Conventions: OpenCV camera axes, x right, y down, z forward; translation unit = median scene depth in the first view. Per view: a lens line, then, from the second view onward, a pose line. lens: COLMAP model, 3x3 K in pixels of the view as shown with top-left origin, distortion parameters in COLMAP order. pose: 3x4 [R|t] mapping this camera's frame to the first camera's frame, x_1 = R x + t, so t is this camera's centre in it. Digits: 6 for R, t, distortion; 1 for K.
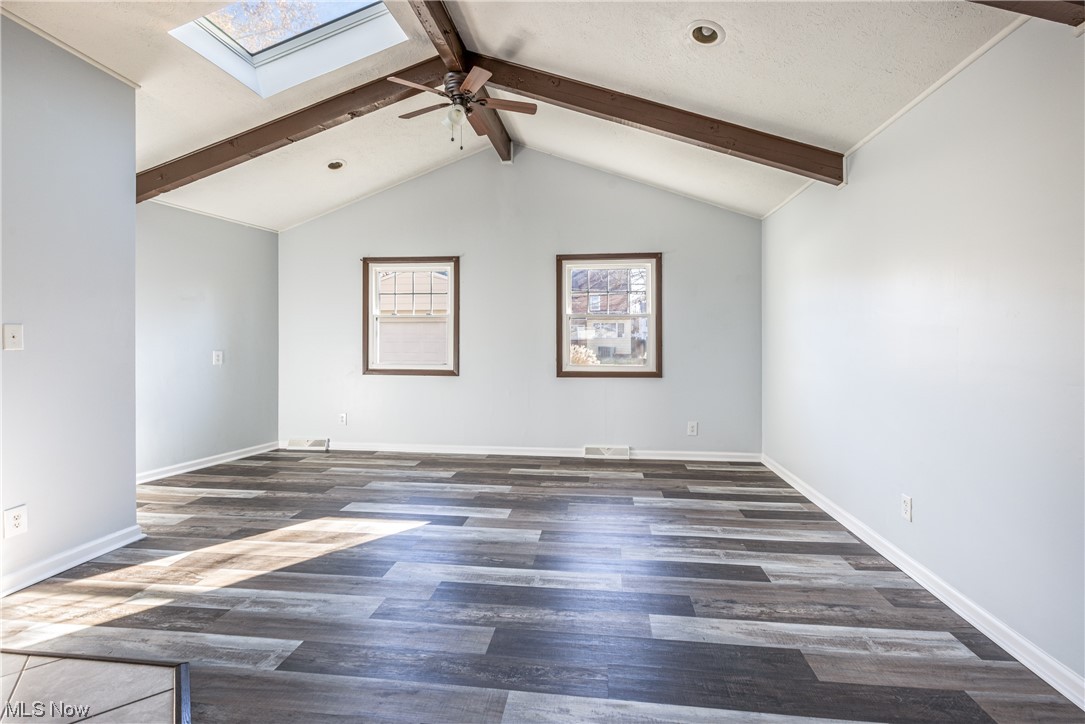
lens RADIAL K [[495.7, 0, 544.9], [0, 495.7, 355.7], [0, 0, 1]] dist [0.000793, -0.000011]
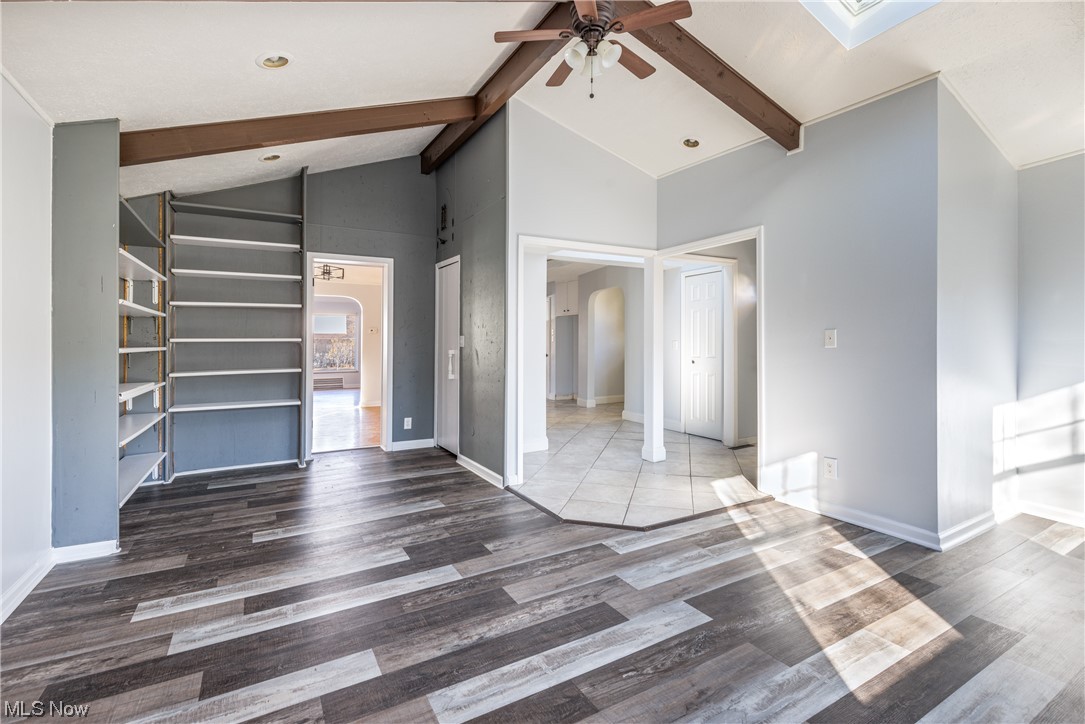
lens RADIAL K [[495.7, 0, 545.3], [0, 495.7, 350.2], [0, 0, 1]] dist [0.000793, -0.000011]
pose [[-0.798995, 0.012531, -0.601208, 0.467462], [-0.013130, 0.999181, 0.038275, -0.051497], [0.601195, 0.038475, -0.798176, 1.748047]]
